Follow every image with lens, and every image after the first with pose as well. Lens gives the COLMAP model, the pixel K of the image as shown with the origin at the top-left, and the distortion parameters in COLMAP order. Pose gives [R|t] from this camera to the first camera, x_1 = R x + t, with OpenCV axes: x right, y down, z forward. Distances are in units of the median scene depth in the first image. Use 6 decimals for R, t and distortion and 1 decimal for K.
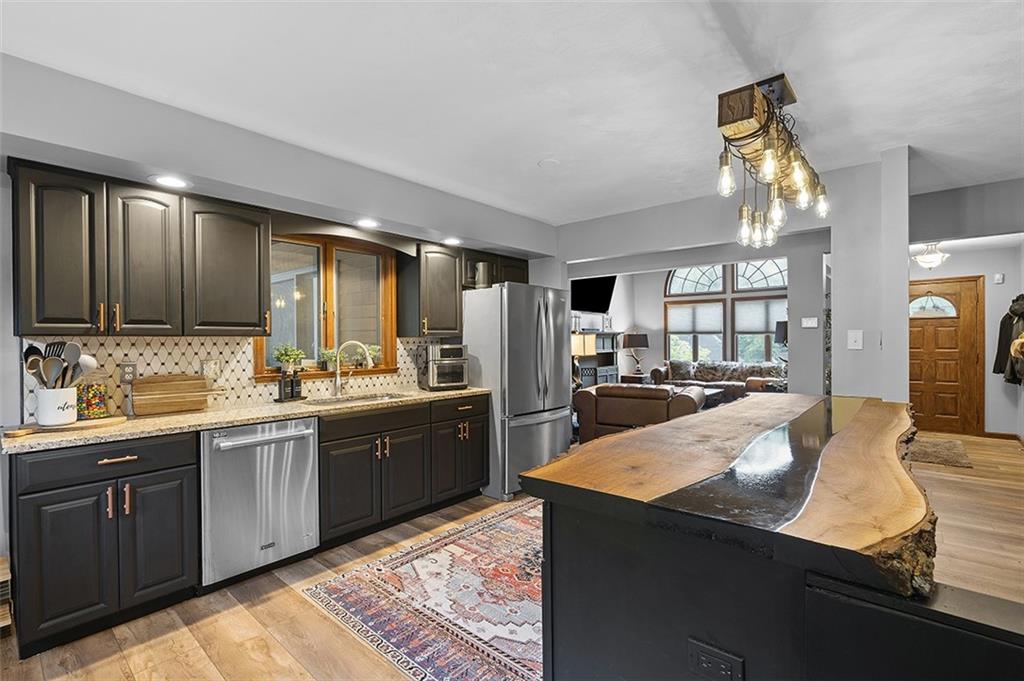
lens RADIAL K [[461.0, 0, 512.0], [0, 461.0, 340.5], [0, 0, 1]] dist [-0.004815, 0.000614]
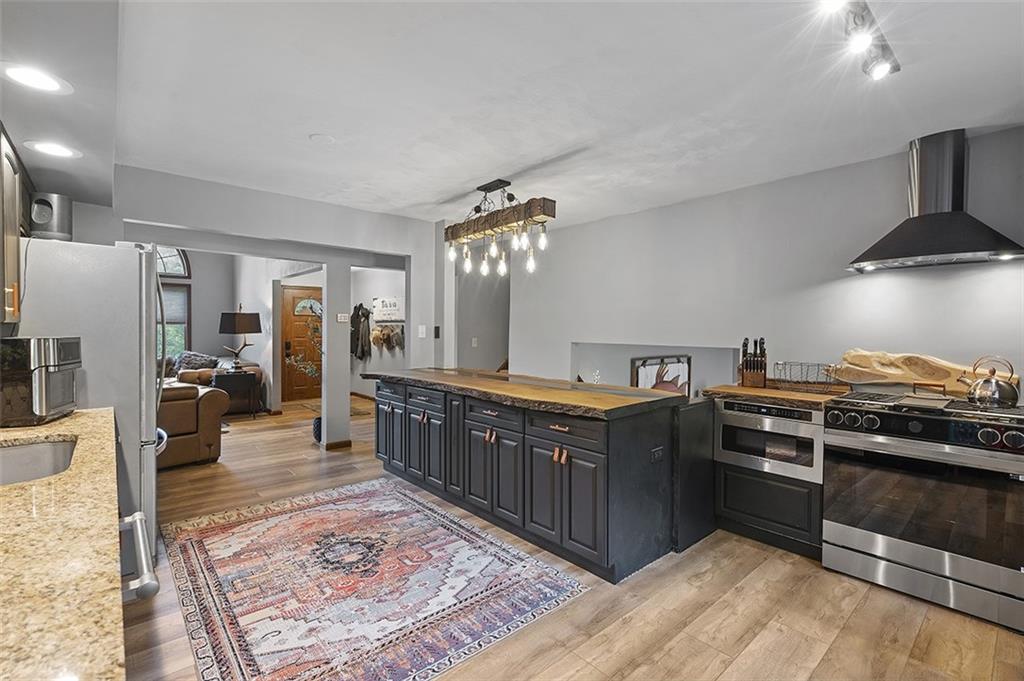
lens RADIAL K [[461.0, 0, 512.0], [0, 461.0, 340.5], [0, 0, 1]] dist [-0.004815, 0.000614]
pose [[0.134557, -0.013424, 0.990815, -0.655617], [-0.007263, 0.999868, 0.014533, 0.001866], [-0.990879, -0.009152, 0.134442, 0.419706]]
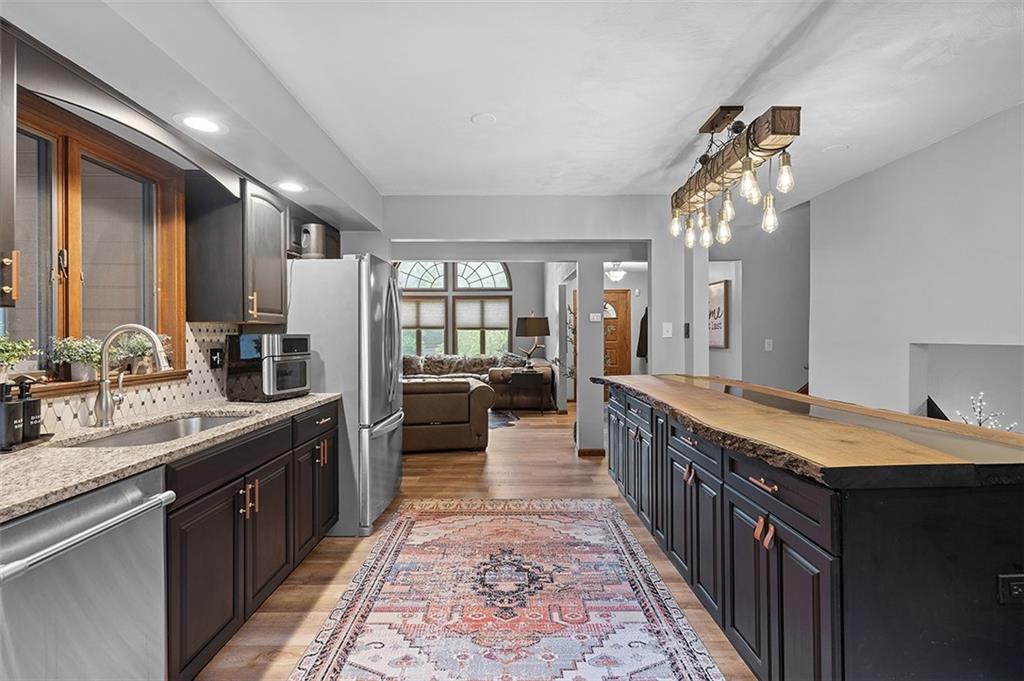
lens RADIAL K [[463.2, 0, 510.4], [0, 463.2, 336.7], [0, 0, 1]] dist [-0.001768, 0.000355]
pose [[0.749426, 0.002167, 0.662085, -0.377055], [-0.000141, 0.999995, -0.003114, 0.017301], [-0.662088, 0.002241, 0.749423, 0.276633]]
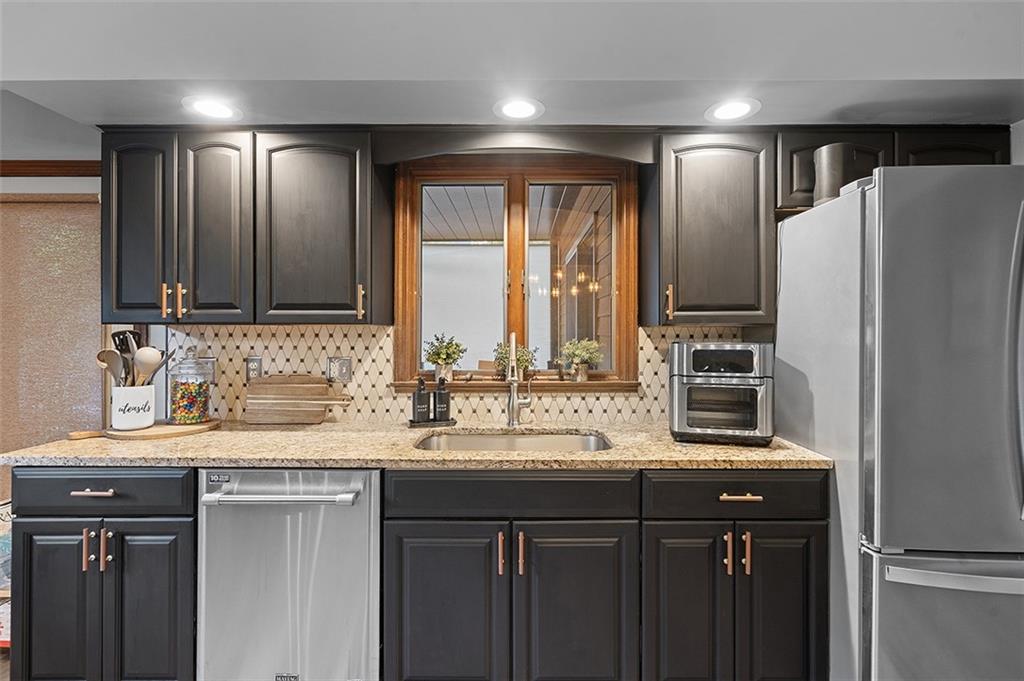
lens RADIAL K [[474.0, 0, 520.4], [0, 474.0, 332.9], [0, 0, 1]] dist [-0.003945, 0.000077]
pose [[0.655118, 0.005984, -0.755503, 0.089388], [-0.005204, 0.999981, 0.003409, -0.000536], [0.755509, 0.001698, 0.655136, 0.599403]]
